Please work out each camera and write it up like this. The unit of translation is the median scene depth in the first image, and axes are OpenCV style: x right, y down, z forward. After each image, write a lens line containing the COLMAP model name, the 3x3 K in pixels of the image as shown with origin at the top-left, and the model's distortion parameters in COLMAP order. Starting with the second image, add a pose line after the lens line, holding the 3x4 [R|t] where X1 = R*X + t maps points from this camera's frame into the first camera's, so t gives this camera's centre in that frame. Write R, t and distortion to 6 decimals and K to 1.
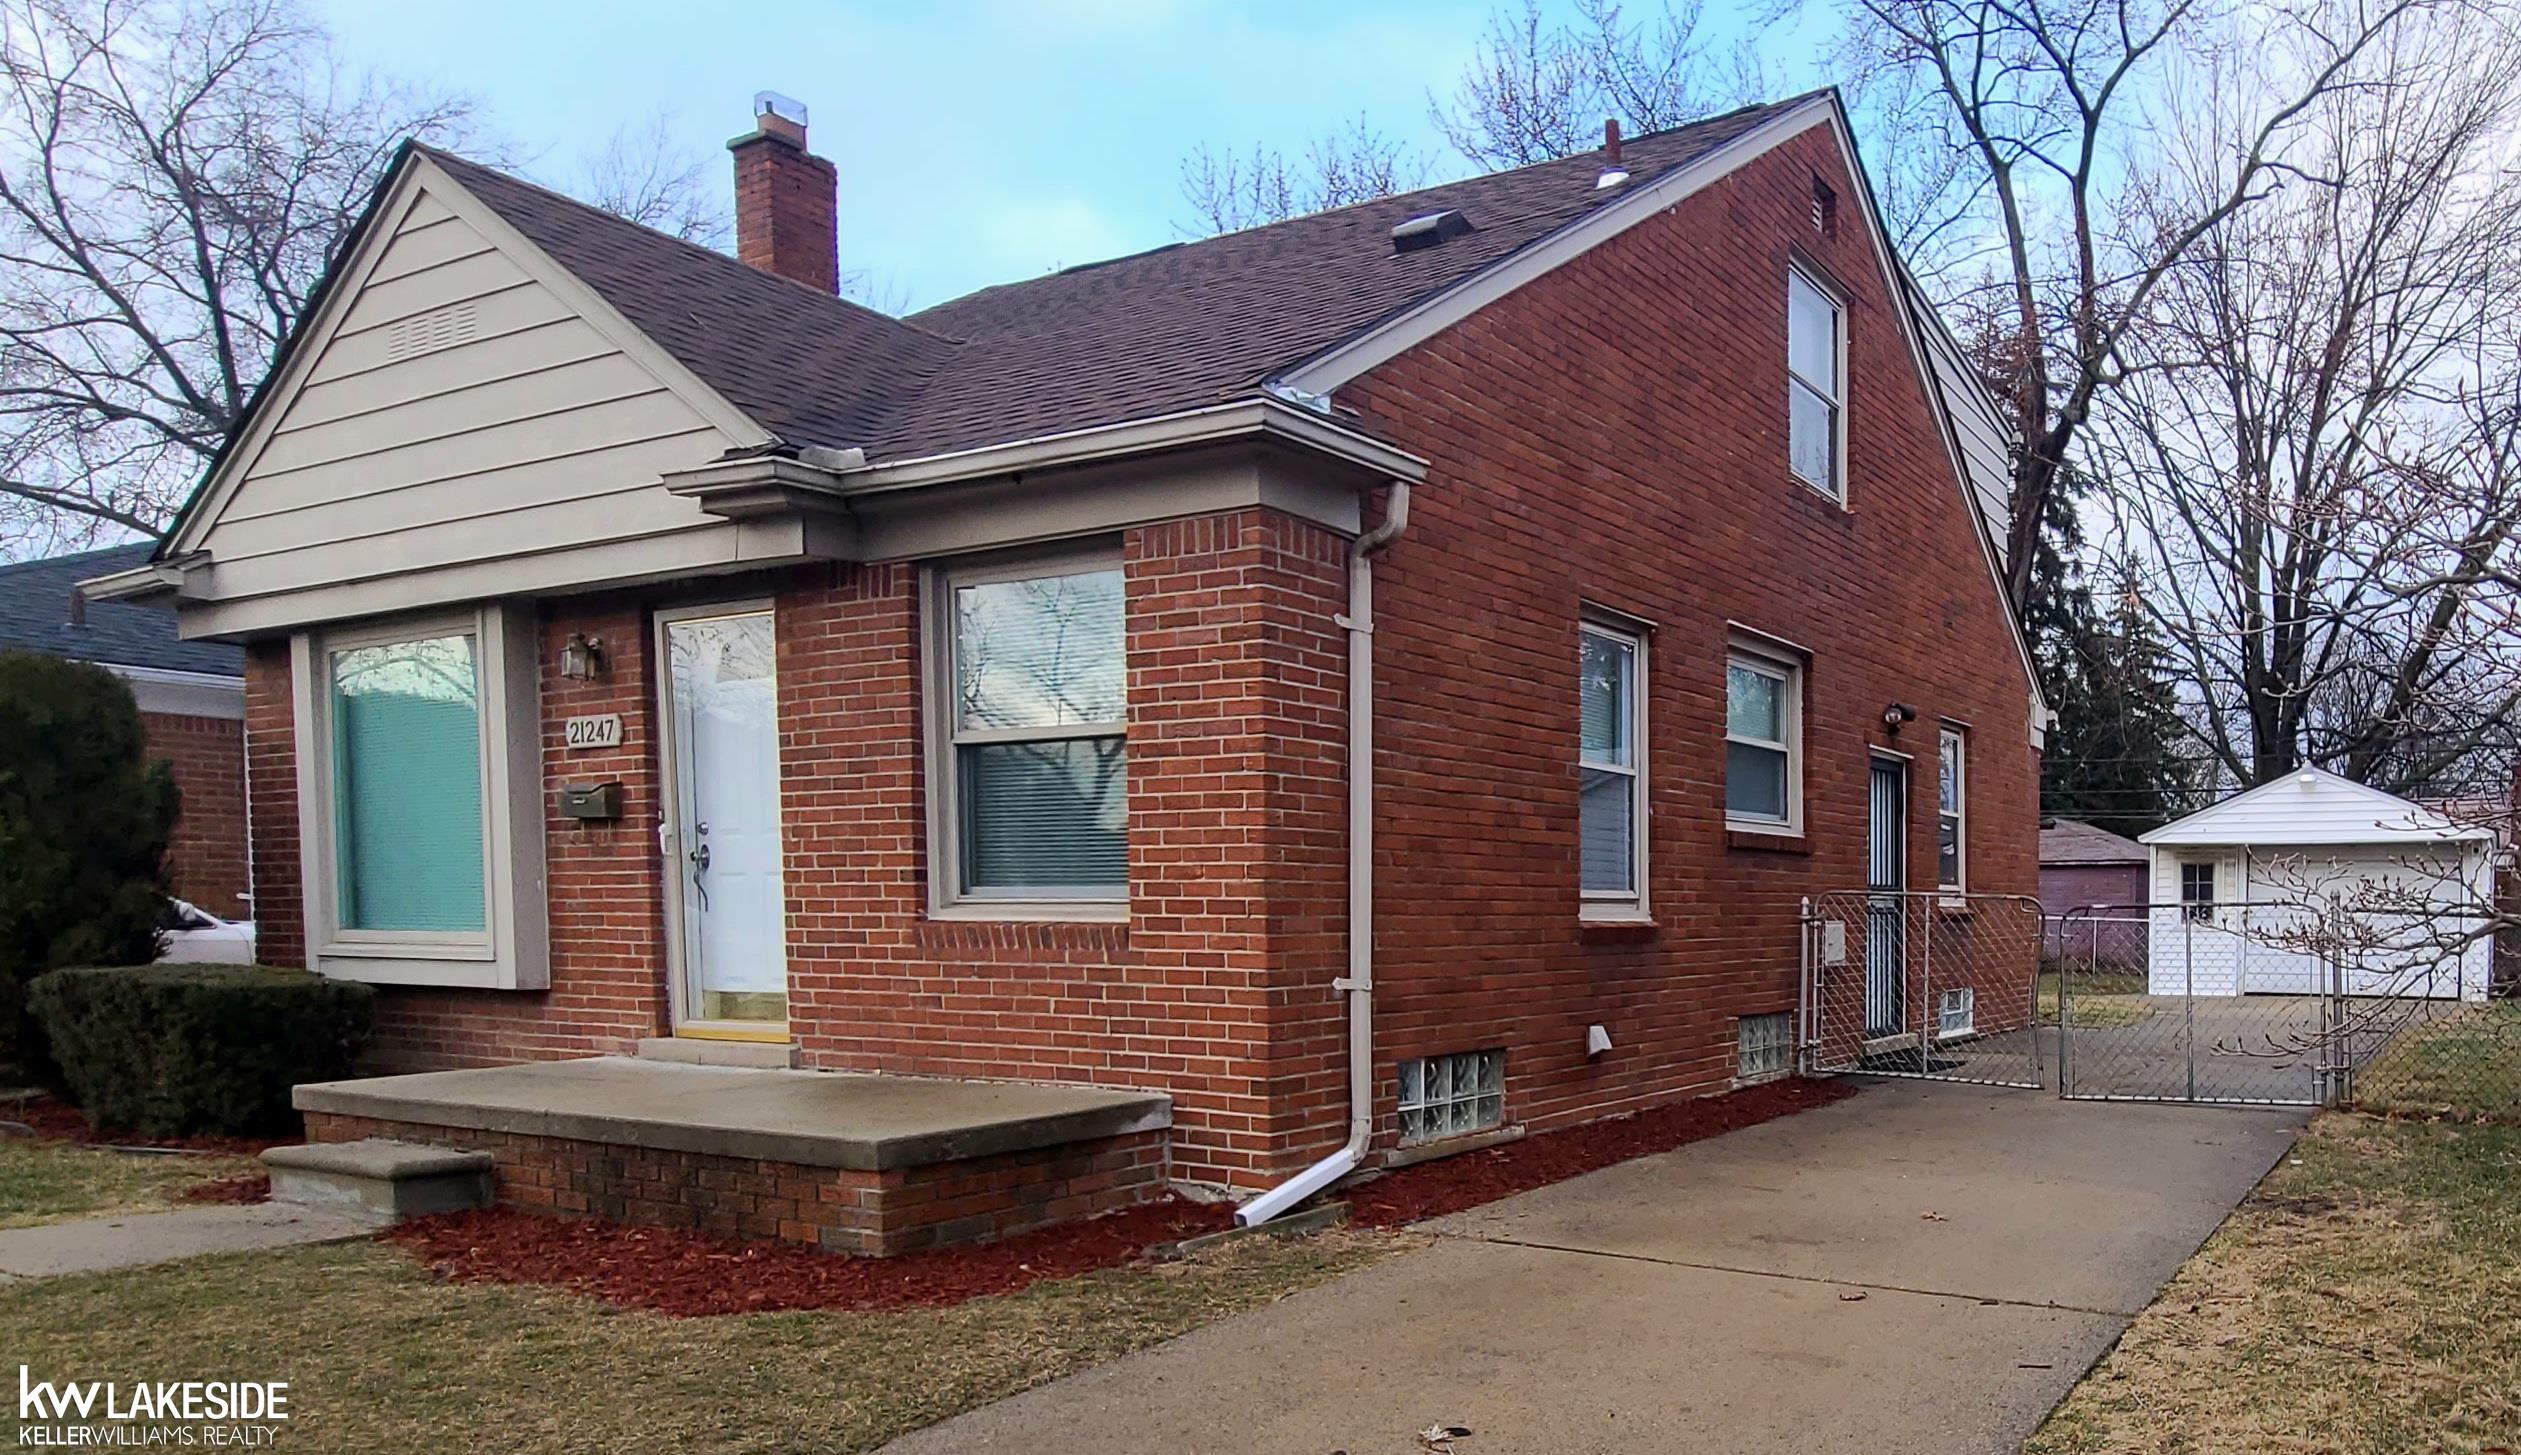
lens RADIAL K [[1365.9, 0, 1171.2], [0, 1365.9, 902.1], [0, 0, 1]] dist [-0.002031, 0.000288]
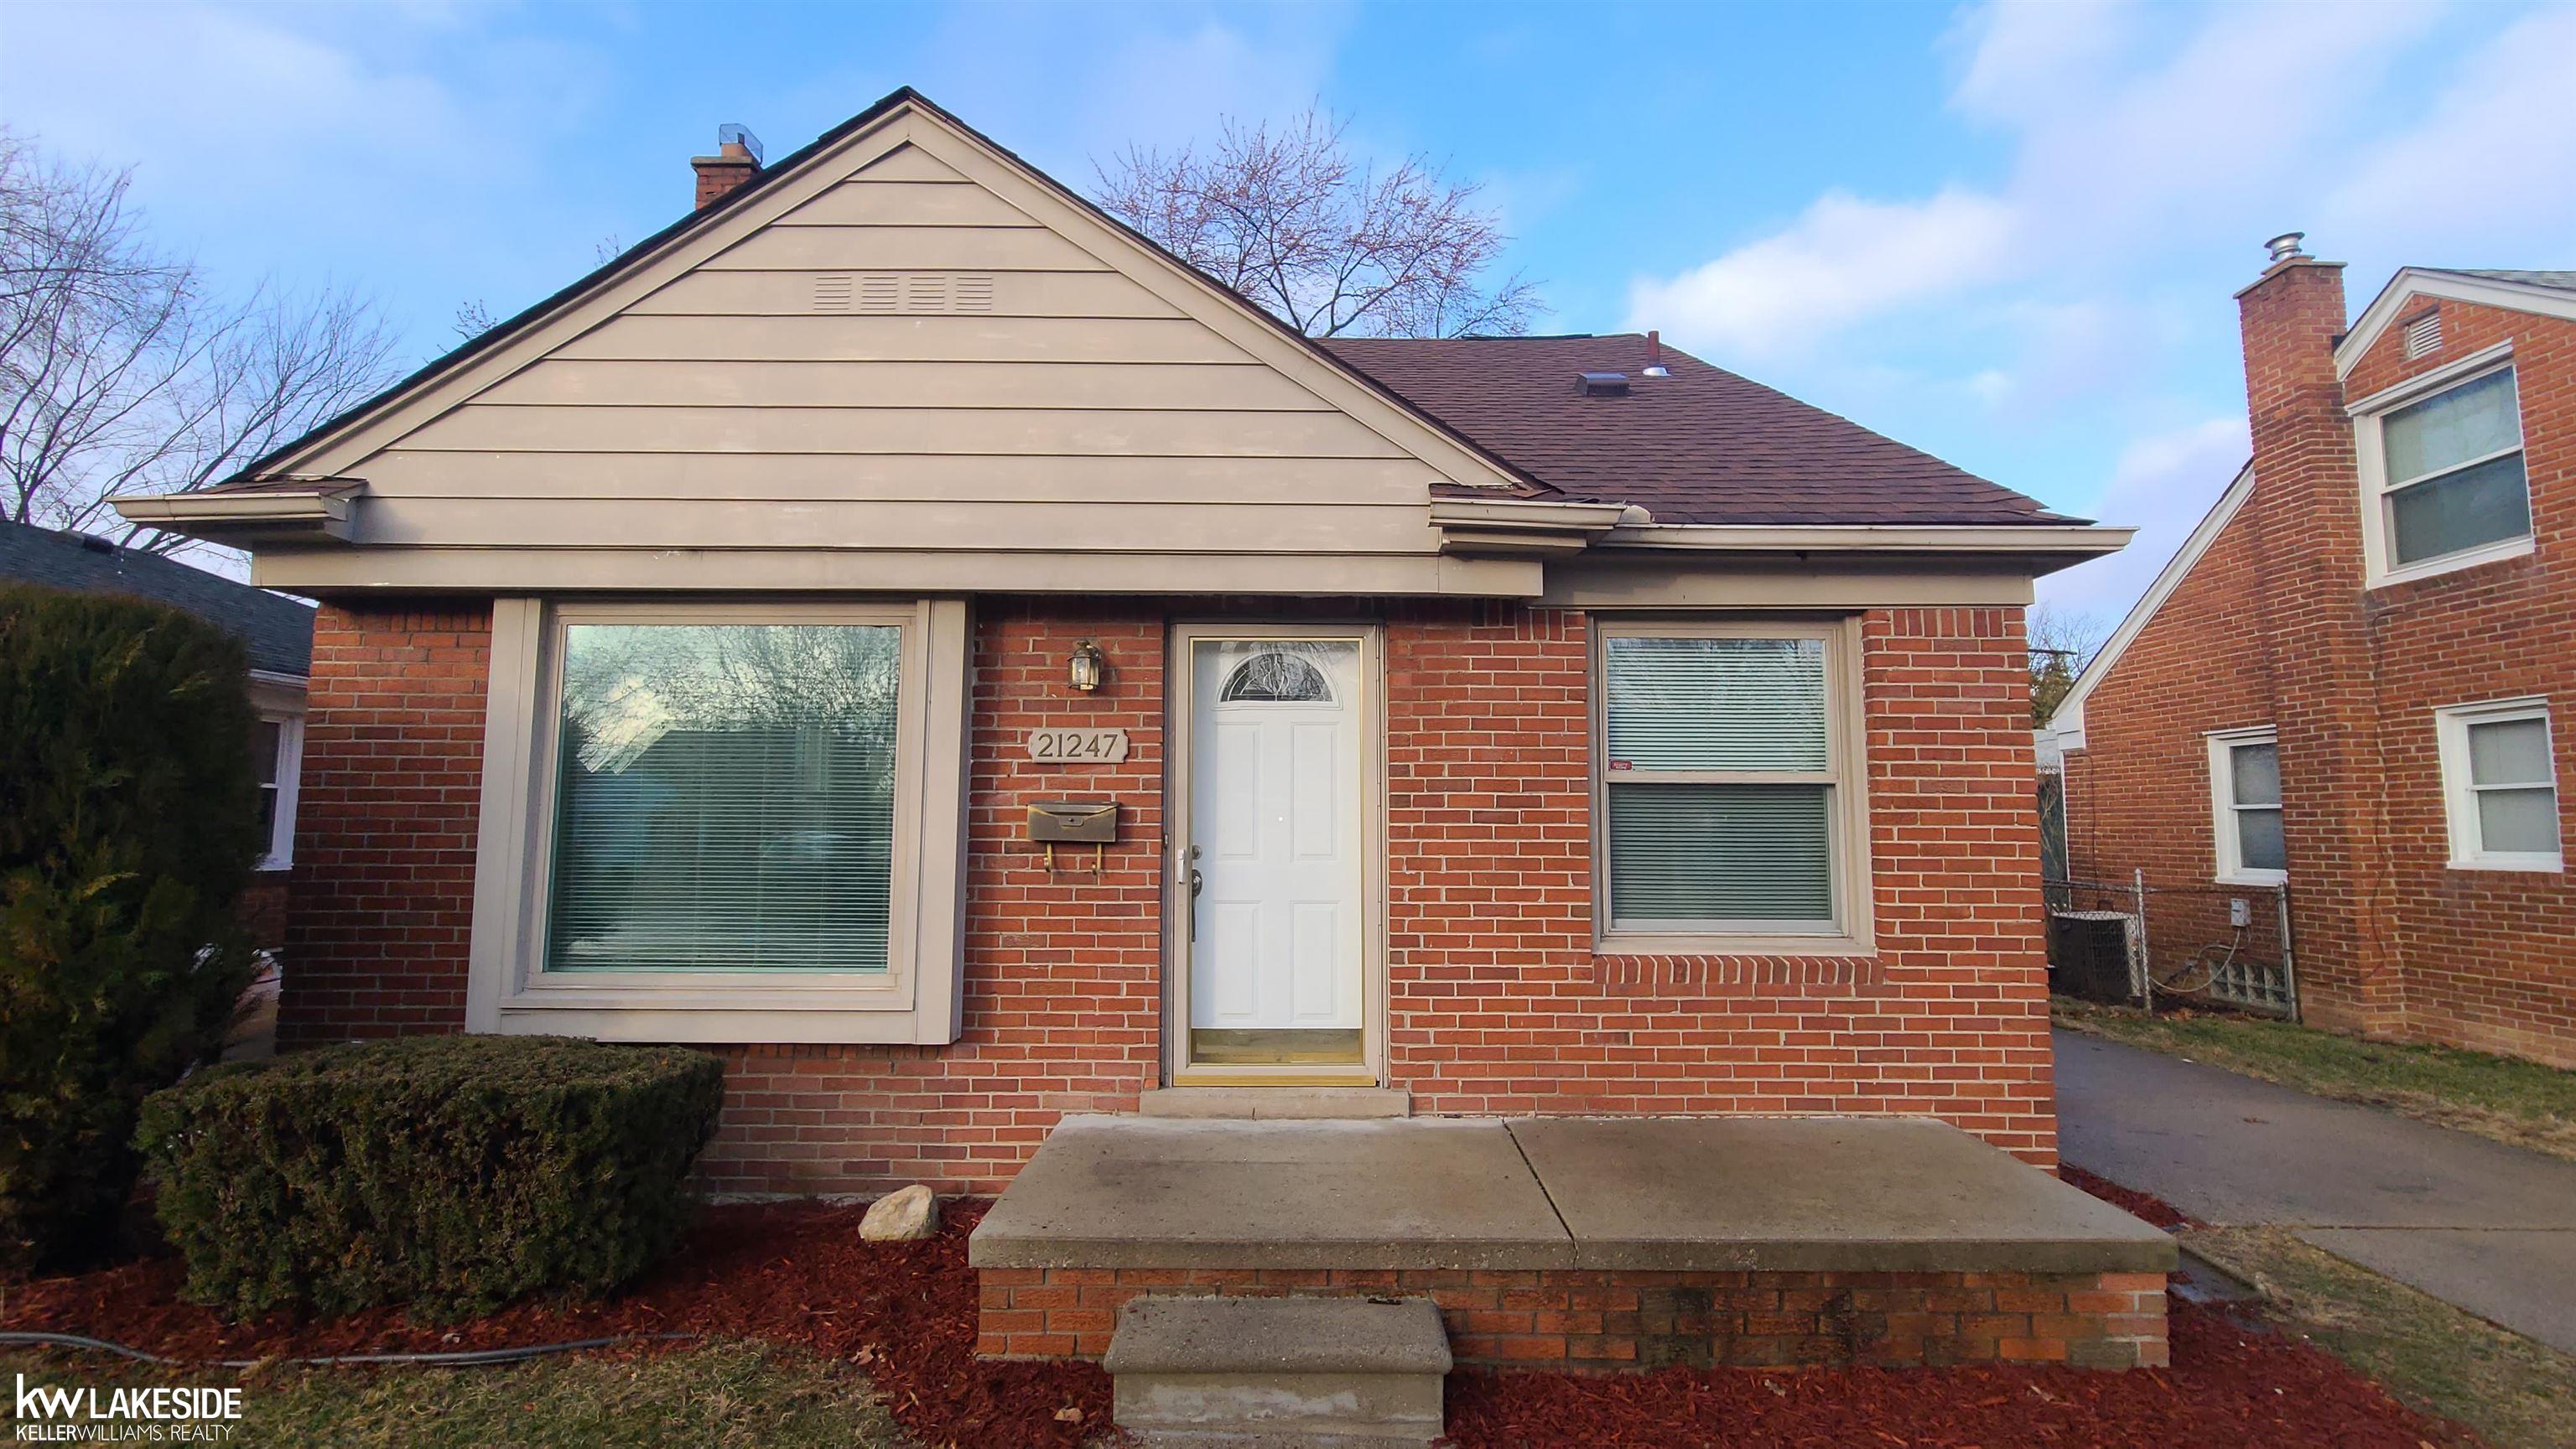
lens RADIAL K [[1051.4, 0, 1308.8], [0, 1051.4, 711.0], [0, 0, 1]] dist [-0.000099, -0.000220]
pose [[0.897028, 0.050314, 0.439101, -0.713916], [0.009842, 0.990979, -0.133655, -0.063440], [-0.441865, 0.124214, 0.888440, 0.370810]]
